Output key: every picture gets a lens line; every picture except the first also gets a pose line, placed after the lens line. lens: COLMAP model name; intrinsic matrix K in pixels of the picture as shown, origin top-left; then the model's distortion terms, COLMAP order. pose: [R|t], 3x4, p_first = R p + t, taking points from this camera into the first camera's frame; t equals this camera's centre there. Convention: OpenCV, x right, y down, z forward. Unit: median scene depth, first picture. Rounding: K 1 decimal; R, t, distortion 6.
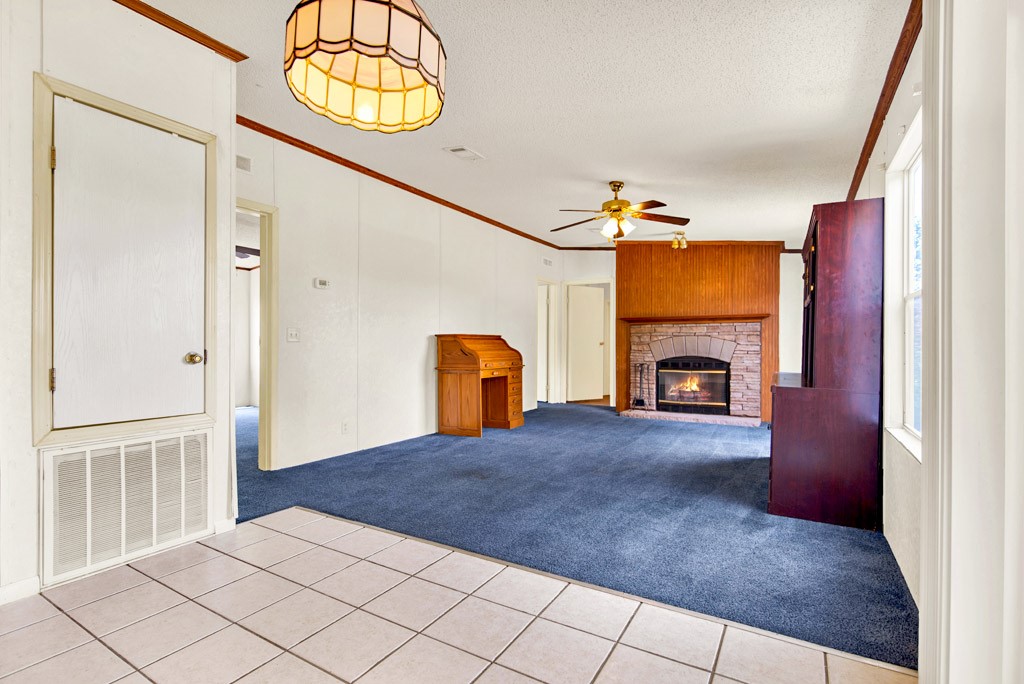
lens RADIAL K [[484.3, 0, 506.4], [0, 484.3, 347.7], [0, 0, 1]] dist [-0.019129, 0.001764]
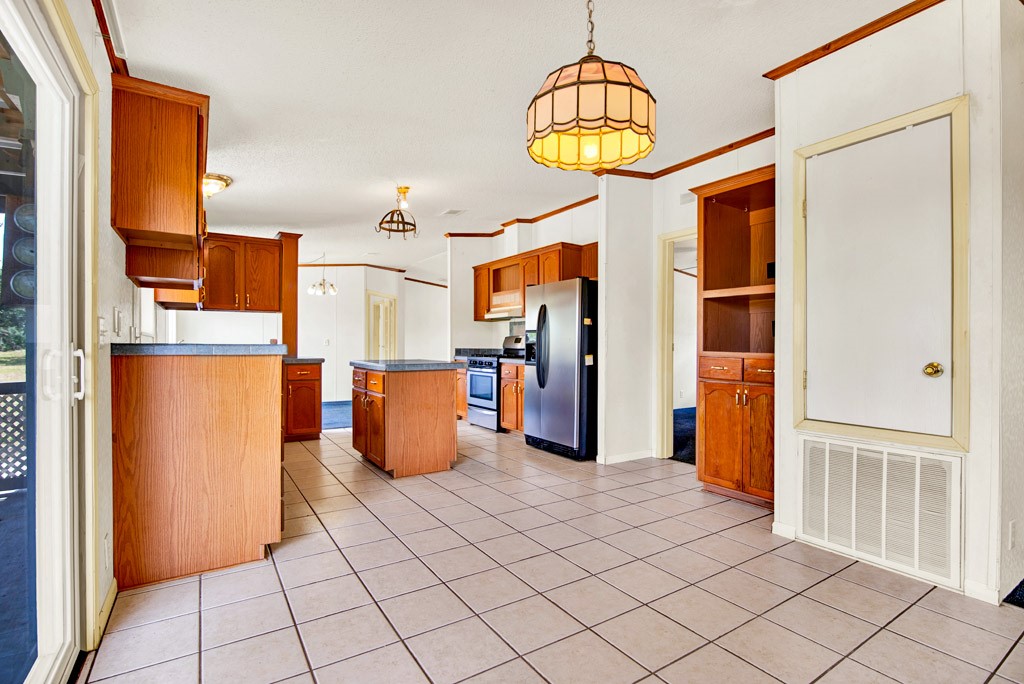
lens RADIAL K [[484.3, 0, 502.3], [0, 484.3, 344.8], [0, 0, 1]] dist [-0.019129, 0.001764]
pose [[-0.443409, -0.003722, -0.896312, 0.171721], [-0.006607, 0.999978, -0.000884, -0.006109], [0.896295, 0.005531, -0.443424, 0.260349]]
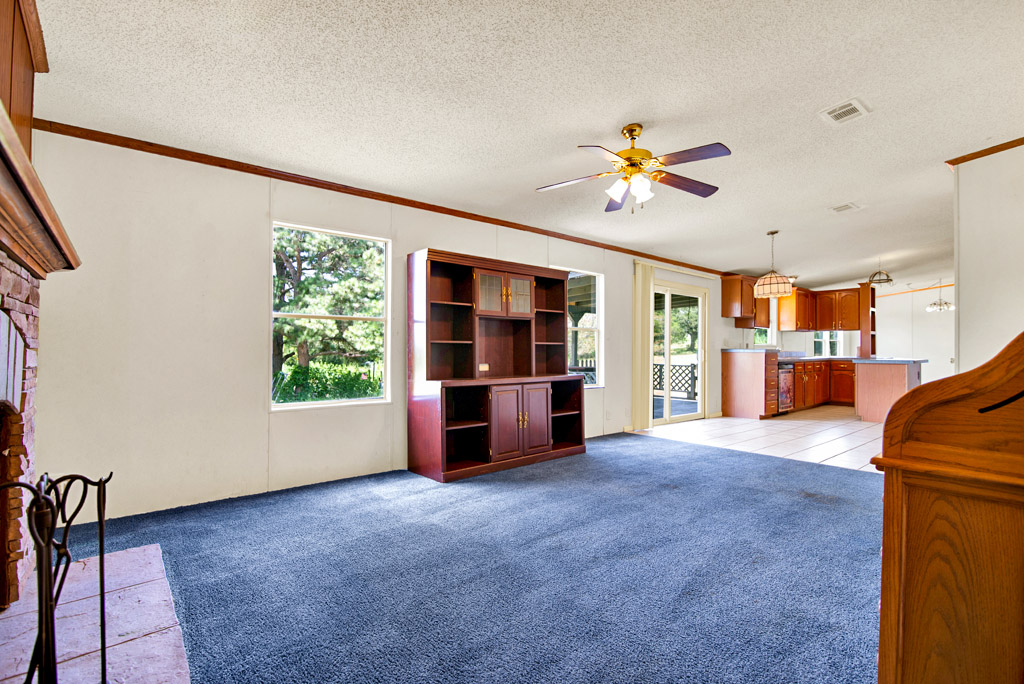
lens RADIAL K [[484.3, 0, 504.1], [0, 484.3, 343.9], [0, 0, 1]] dist [-0.019129, 0.001764]
pose [[-0.942678, -0.001789, 0.333700, 0.109445], [-0.003907, 0.999976, -0.005679, -0.008227], [-0.333682, -0.006657, -0.942662, 1.154701]]
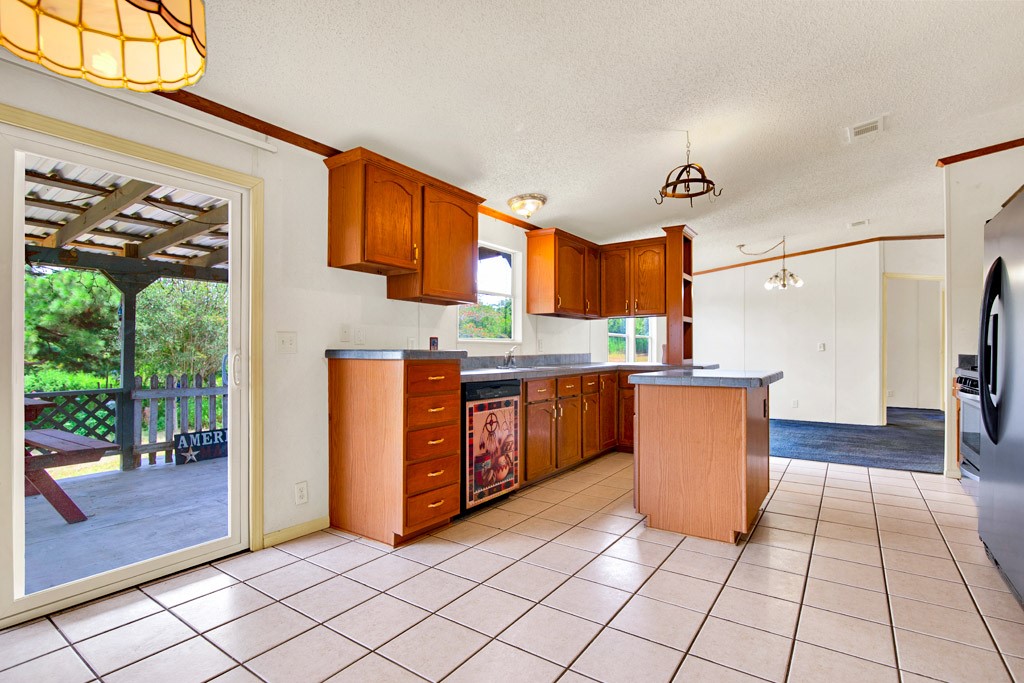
lens RADIAL K [[484.3, 0, 516.7], [0, 484.3, 343.9], [0, 0, 1]] dist [-0.019129, 0.001764]
pose [[-0.997907, -0.000509, 0.064660, -0.194291], [-0.000989, 0.999972, -0.007377, -0.007563], [-0.064655, -0.007425, -0.997880, 0.327872]]
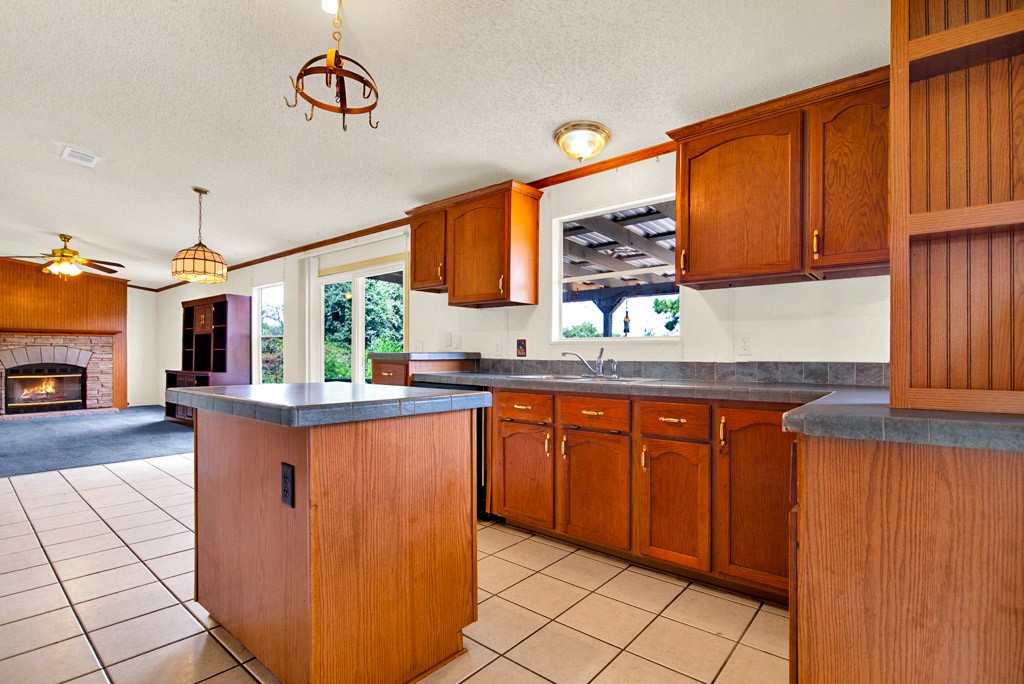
lens RADIAL K [[484.3, 0, 512.5], [0, 484.3, 352.9], [0, 0, 1]] dist [-0.019129, 0.001764]
pose [[0.151344, 0.000130, 0.988481, -0.607082], [0.002909, 0.999996, -0.000577, -0.003612], [-0.988477, 0.002963, 0.151343, -0.302430]]
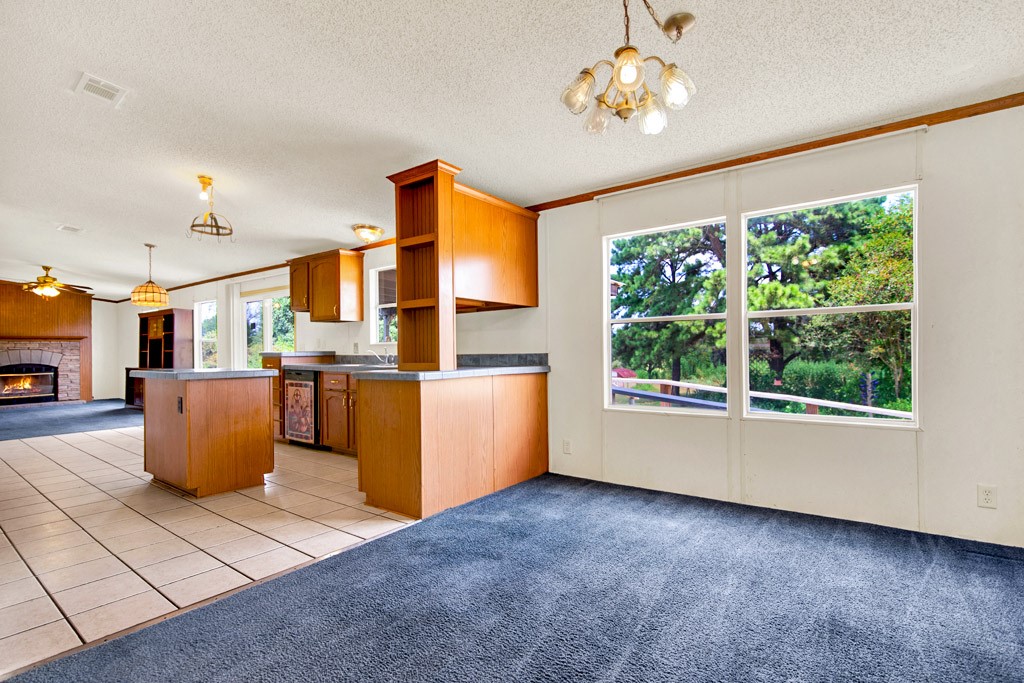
lens RADIAL K [[484.3, 0, 506.0], [0, 484.3, 345.3], [0, 0, 1]] dist [-0.019129, 0.001764]
pose [[0.102669, 0.006833, 0.994692, -0.905517], [0.016273, 0.999831, -0.008548, -0.002580], [-0.994582, 0.017065, 0.102540, -0.587709]]
